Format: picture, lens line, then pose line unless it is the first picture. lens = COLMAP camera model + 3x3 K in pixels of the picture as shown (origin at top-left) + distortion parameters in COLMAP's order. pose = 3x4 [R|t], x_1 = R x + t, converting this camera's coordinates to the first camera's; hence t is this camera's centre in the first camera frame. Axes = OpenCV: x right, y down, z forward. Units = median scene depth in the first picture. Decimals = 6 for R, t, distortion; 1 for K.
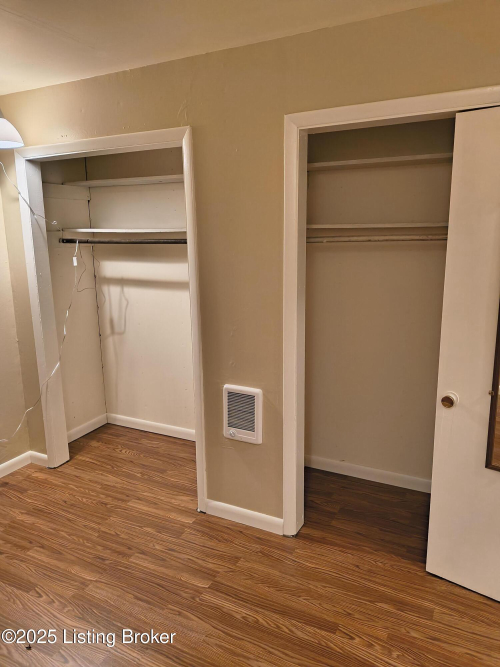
lens RADIAL K [[488.0, 0, 248.5], [0, 488.0, 335.0], [0, 0, 1]] dist [0.012085, 0.000278]
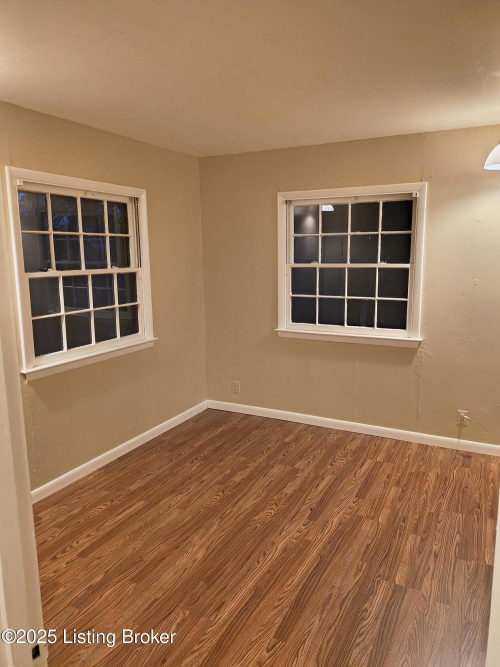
lens RADIAL K [[488.0, 0, 249.0], [0, 488.0, 331.2], [0, 0, 1]] dist [0.012085, 0.000278]
pose [[0.005933, 0.184343, -0.982844, 0.806079], [-0.199433, 0.963335, 0.179480, -0.119235], [0.979894, 0.194946, 0.042480, 0.528011]]
